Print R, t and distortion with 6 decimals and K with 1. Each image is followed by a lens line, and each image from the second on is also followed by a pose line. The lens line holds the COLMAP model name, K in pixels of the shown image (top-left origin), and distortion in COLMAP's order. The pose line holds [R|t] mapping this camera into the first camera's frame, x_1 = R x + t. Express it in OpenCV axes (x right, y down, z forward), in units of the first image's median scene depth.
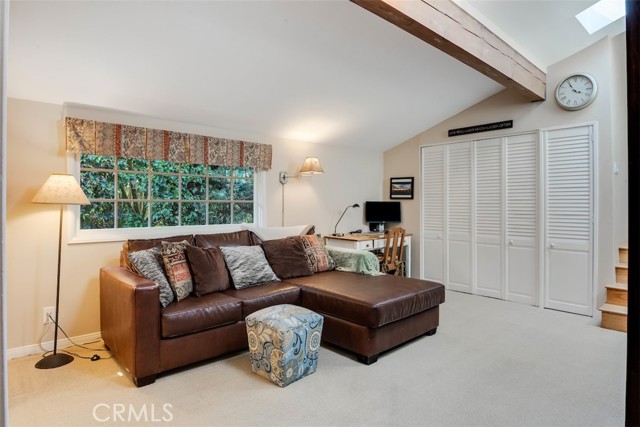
lens RADIAL K [[361.5, 0, 318.7], [0, 361.5, 205.1], [0, 0, 1]] dist [-0.001364, -0.000505]
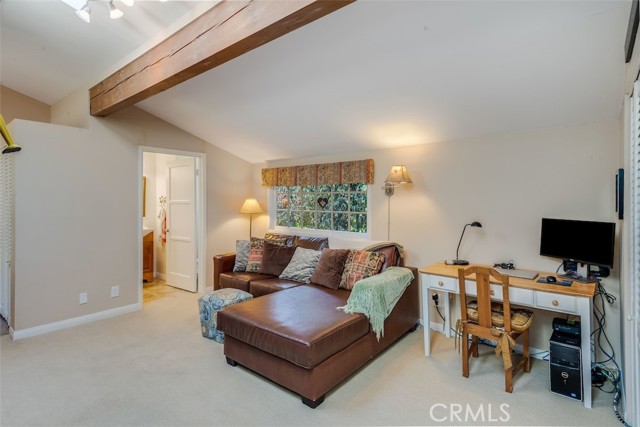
lens RADIAL K [[326.6, 0, 320.0], [0, 326.6, 198.5], [0, 0, 1]] dist [0.000419, -0.000132]
pose [[0.144074, -0.005003, -0.989554, 0.752279], [-0.004396, 0.999974, -0.005696, -0.047389], [0.989557, 0.005171, 0.144048, 0.707405]]
